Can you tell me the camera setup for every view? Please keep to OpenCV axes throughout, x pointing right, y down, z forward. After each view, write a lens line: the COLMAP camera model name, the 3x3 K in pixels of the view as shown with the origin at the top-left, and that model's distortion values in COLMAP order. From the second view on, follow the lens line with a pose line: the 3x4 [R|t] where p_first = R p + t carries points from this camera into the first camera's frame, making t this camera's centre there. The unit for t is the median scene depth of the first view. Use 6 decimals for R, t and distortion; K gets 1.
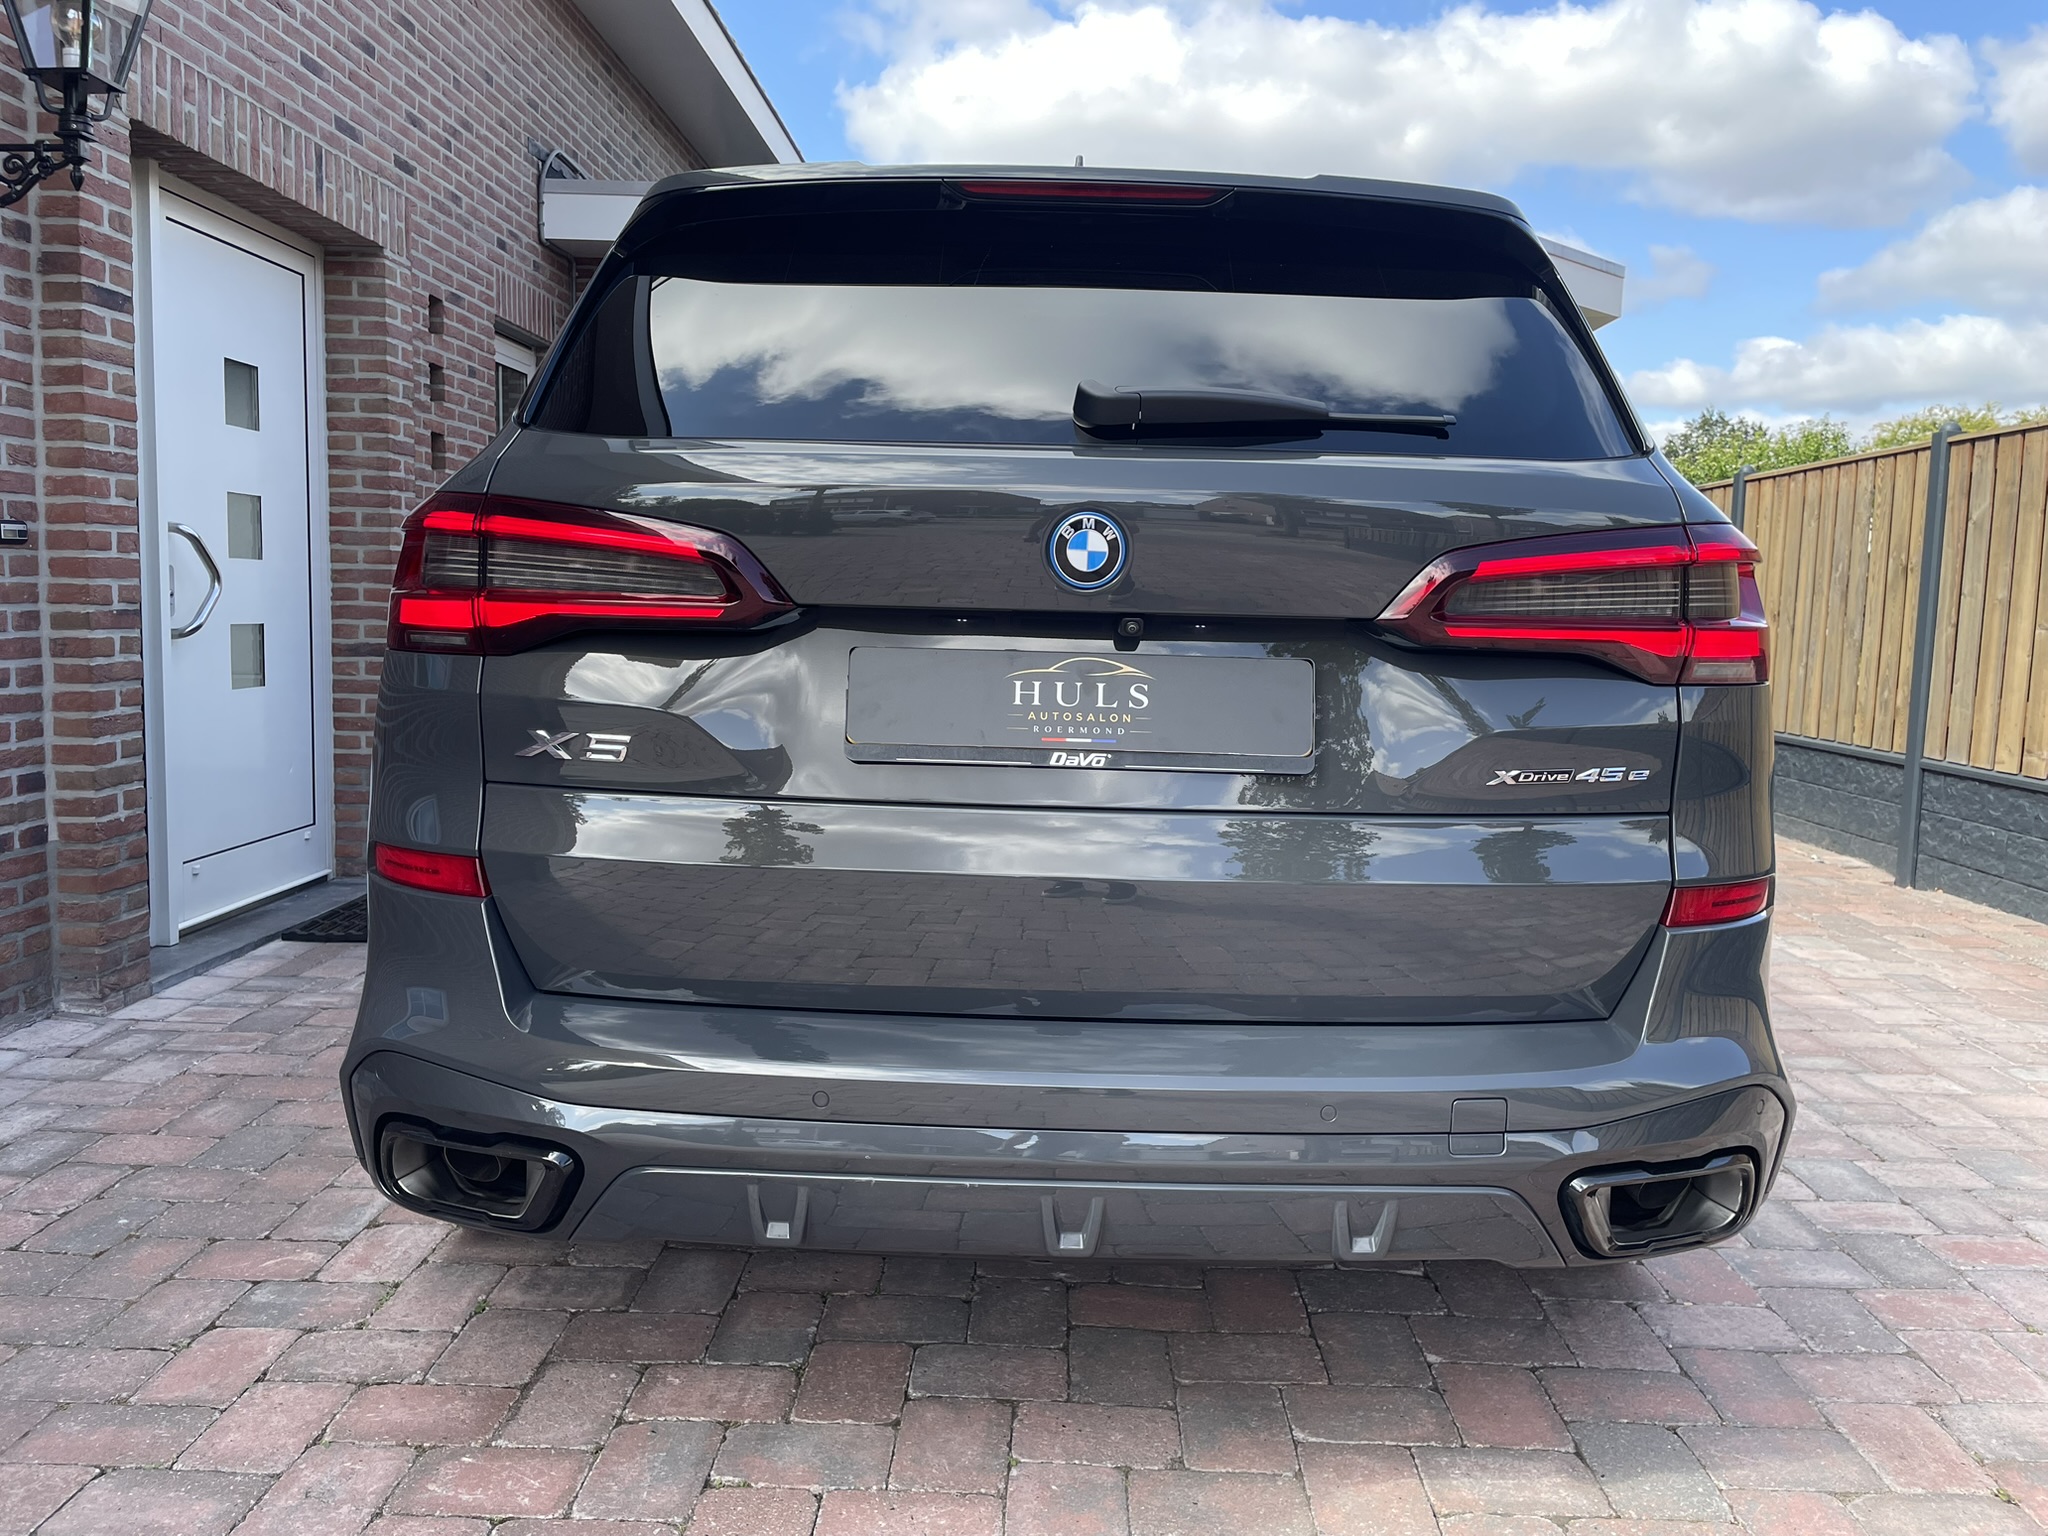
lens RADIAL K [[1565.6, 0, 1049.6], [0, 1565.6, 736.1], [0, 0, 1]] dist [0.088779, -0.121164]
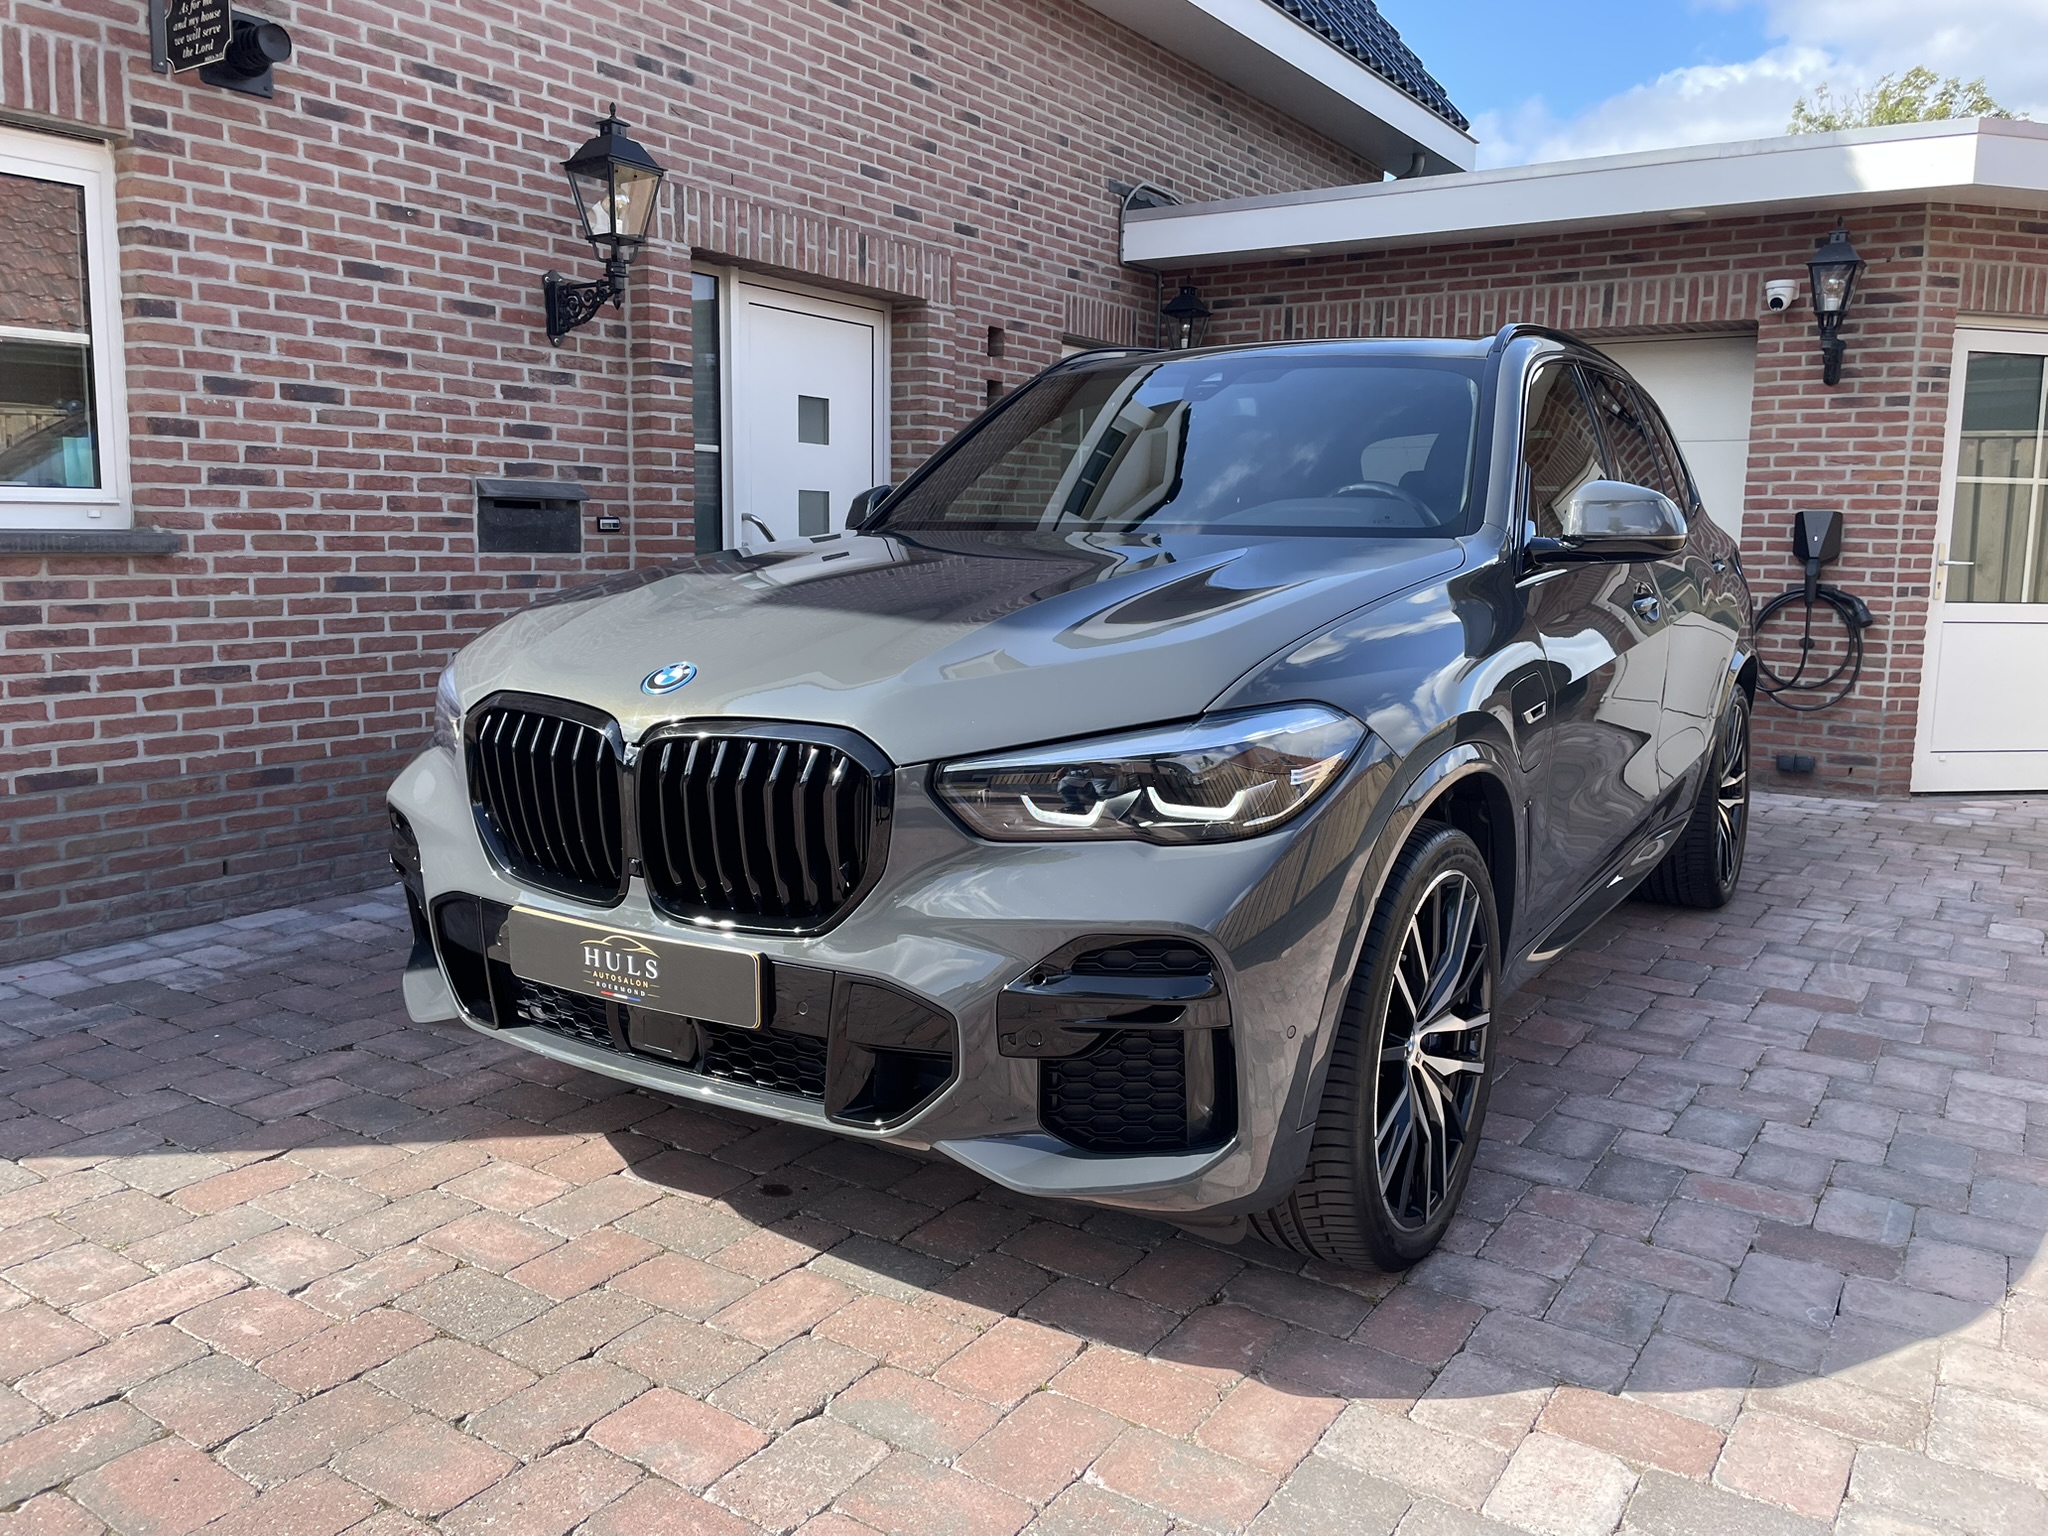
lens RADIAL K [[1565.6, 0, 1019.9], [0, 1565.6, 750.7], [0, 0, 1]] dist [0.088779, -0.121164]
pose [[0.836562, 0.066458, -0.543826, 0.501550], [-0.045025, 0.997597, 0.052650, -0.003099], [0.546019, -0.019559, 0.837544, -0.095350]]
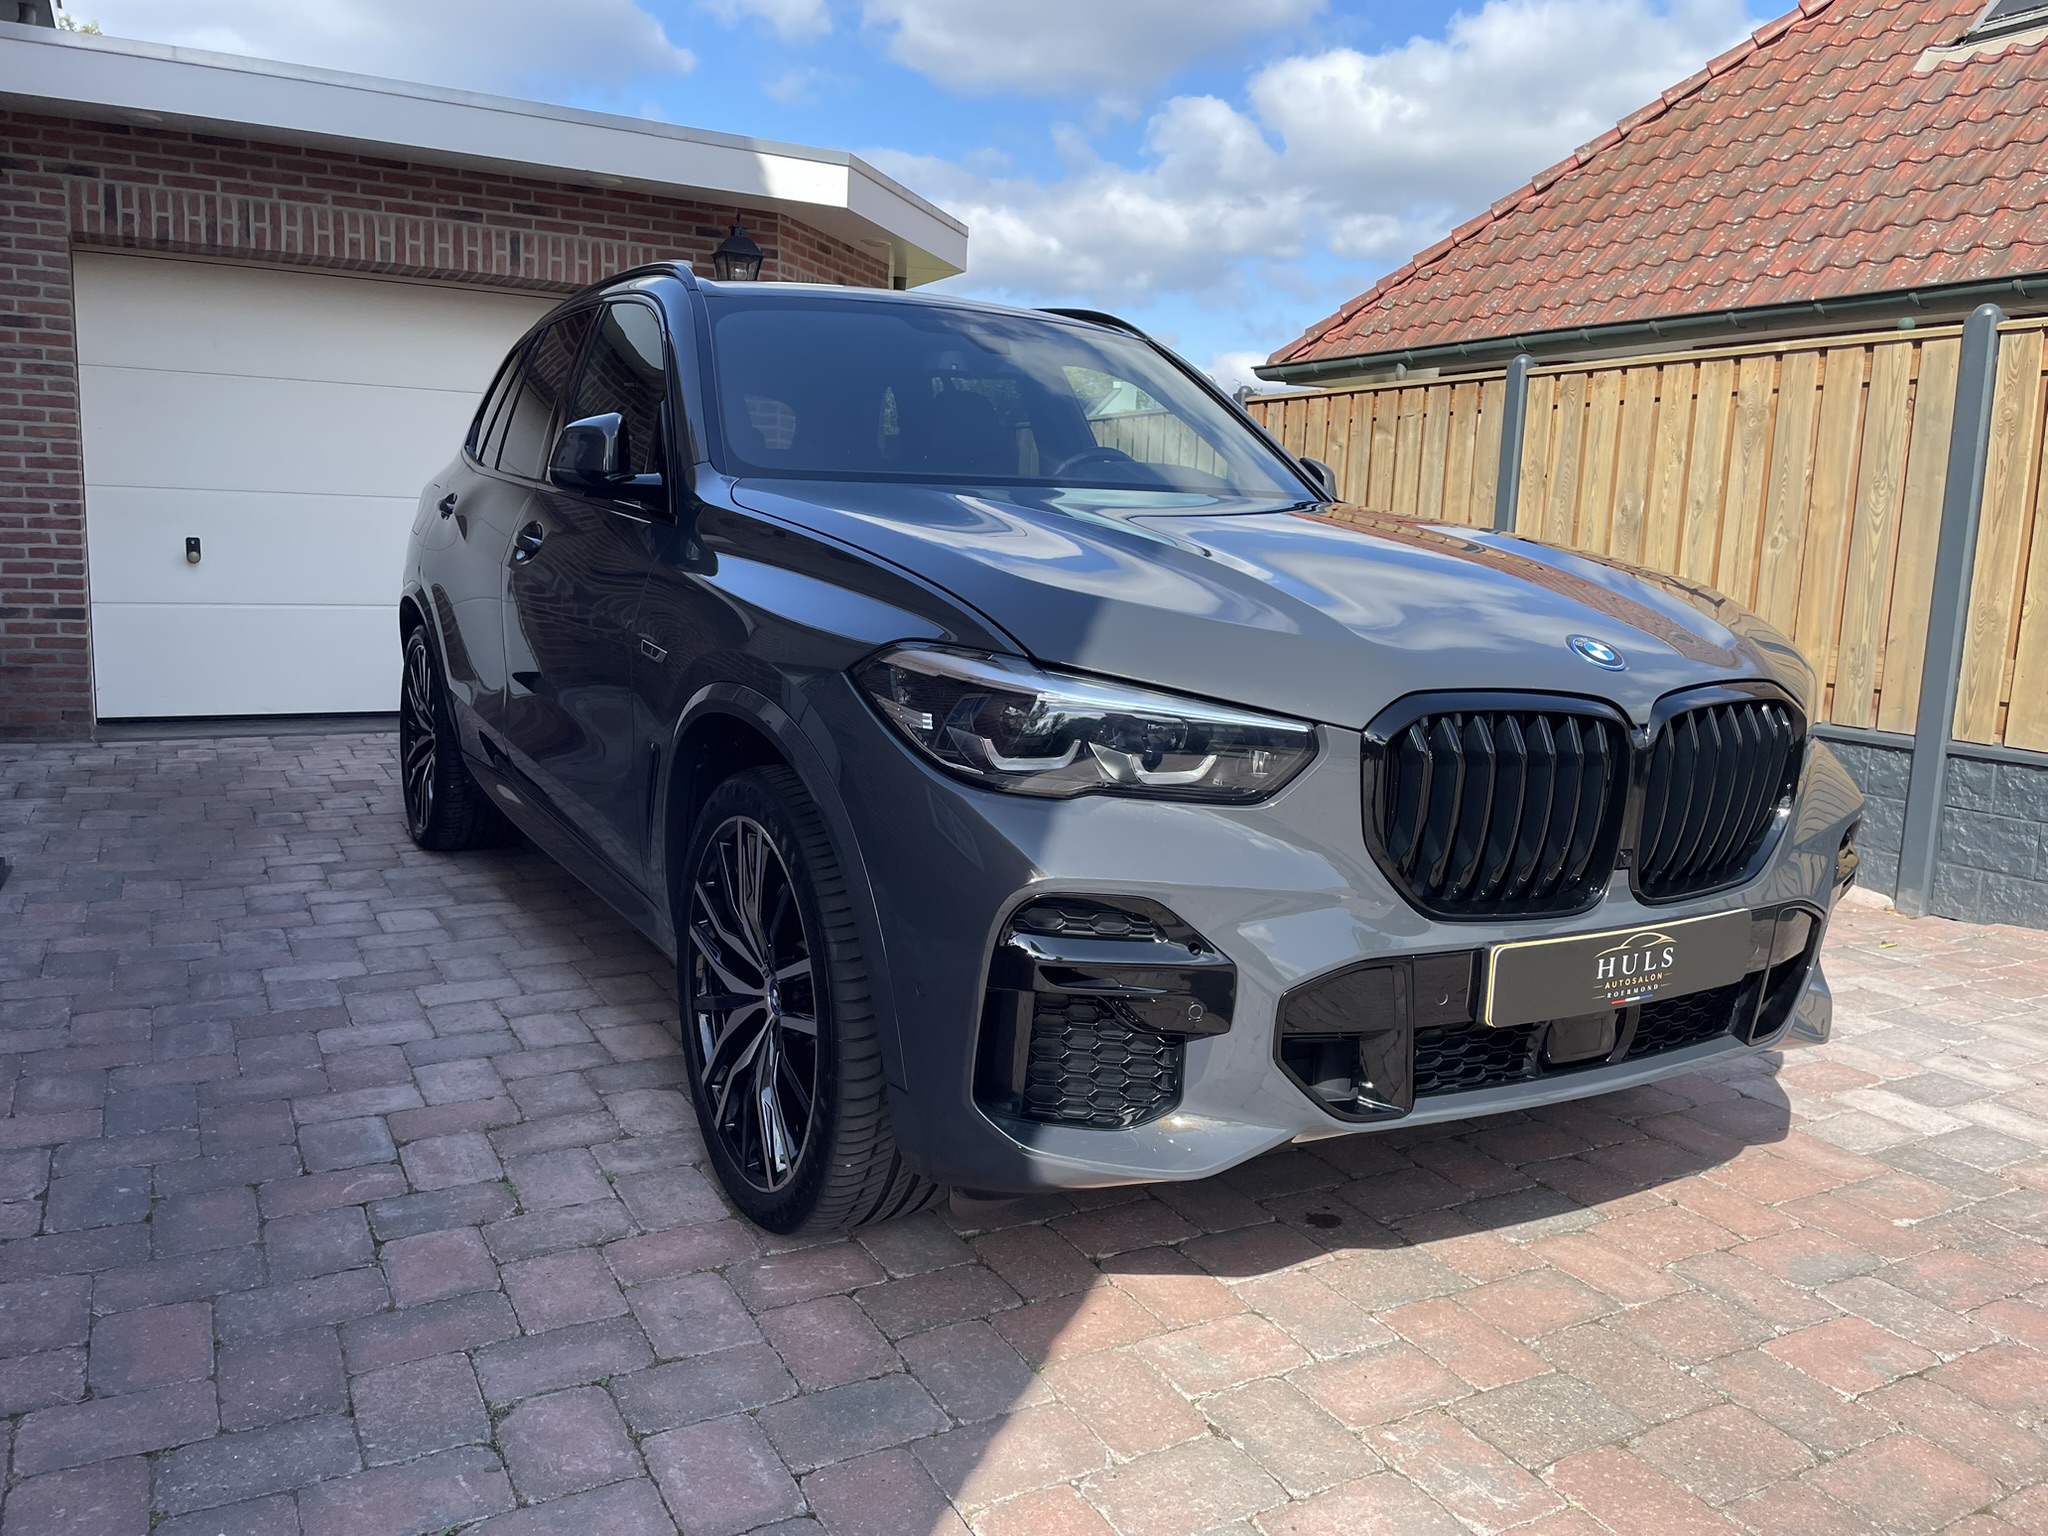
lens RADIAL K [[1565.6, 0, 1028.9], [0, 1565.6, 737.3], [0, 0, 1]] dist [0.088779, -0.121164]
pose [[0.870464, -0.064203, 0.488027, -0.368553], [0.033690, 0.996903, 0.071057, -0.010918], [-0.491077, -0.045411, 0.869932, -0.058809]]
